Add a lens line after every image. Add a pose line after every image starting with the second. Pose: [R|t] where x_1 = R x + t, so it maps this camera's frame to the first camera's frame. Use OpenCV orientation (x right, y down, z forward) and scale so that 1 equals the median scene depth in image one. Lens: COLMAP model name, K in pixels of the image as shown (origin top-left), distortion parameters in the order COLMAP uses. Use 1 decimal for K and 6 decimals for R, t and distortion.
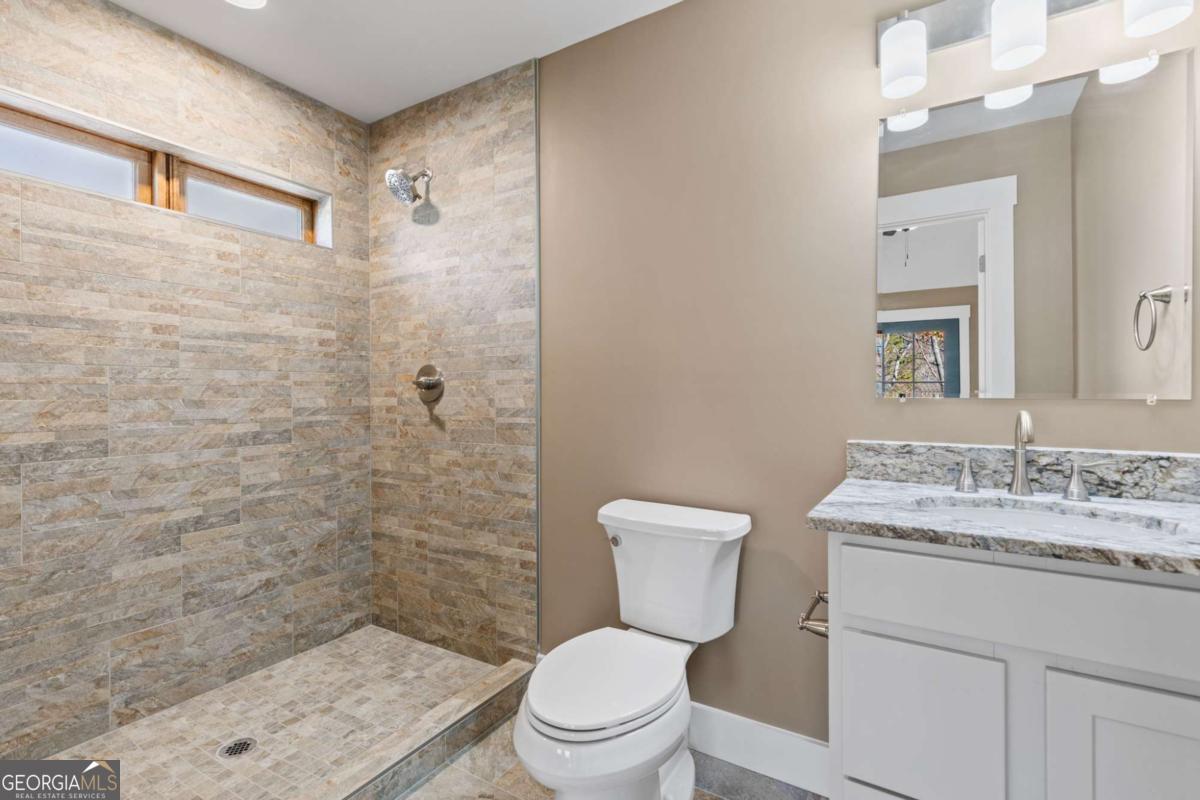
lens RADIAL K [[549.5, 0, 598.9], [0, 549.5, 395.8], [0, 0, 1]] dist [0.004758, -0.000526]
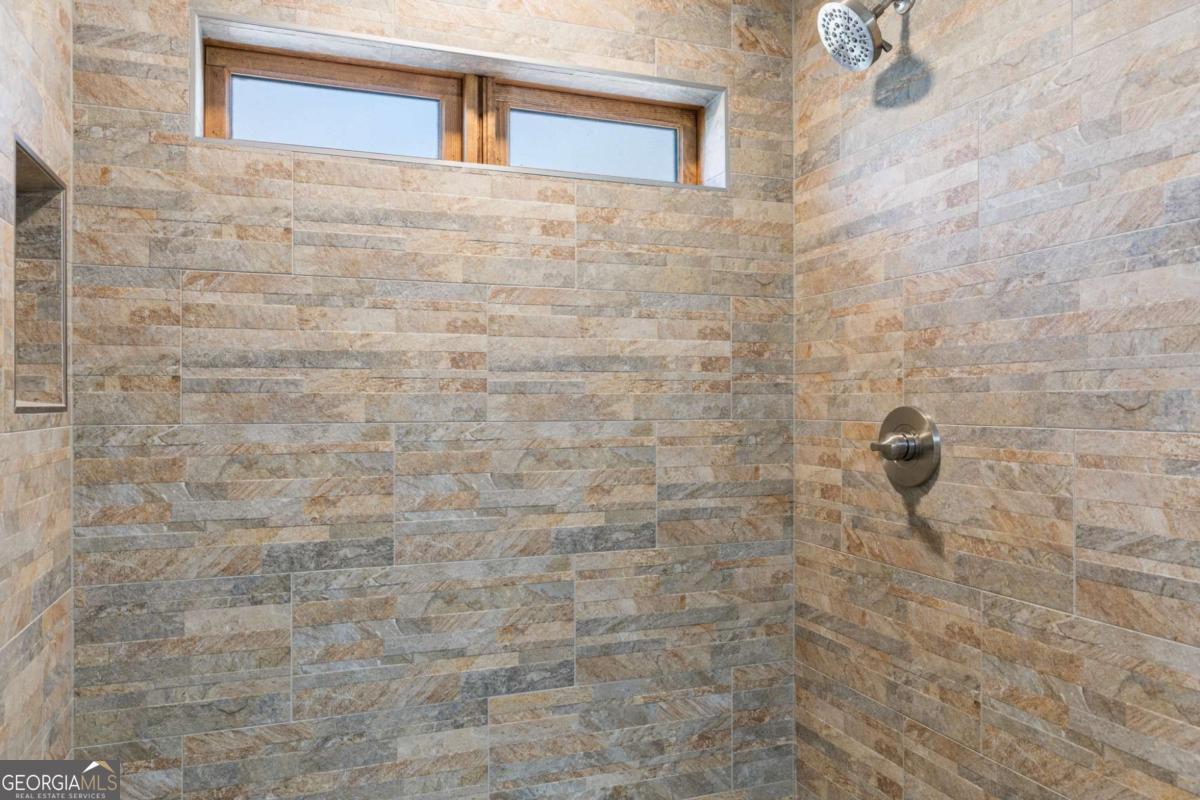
lens RADIAL K [[825.6, 0, 600.5], [0, 825.6, 399.8], [0, 0, 1]] dist [0.000052, 0.000798]
pose [[0.785213, 0.002437, -0.619221, -0.088615], [-0.004053, 0.999991, -0.001205, -0.065407], [0.619213, 0.003456, 0.785216, 0.320666]]
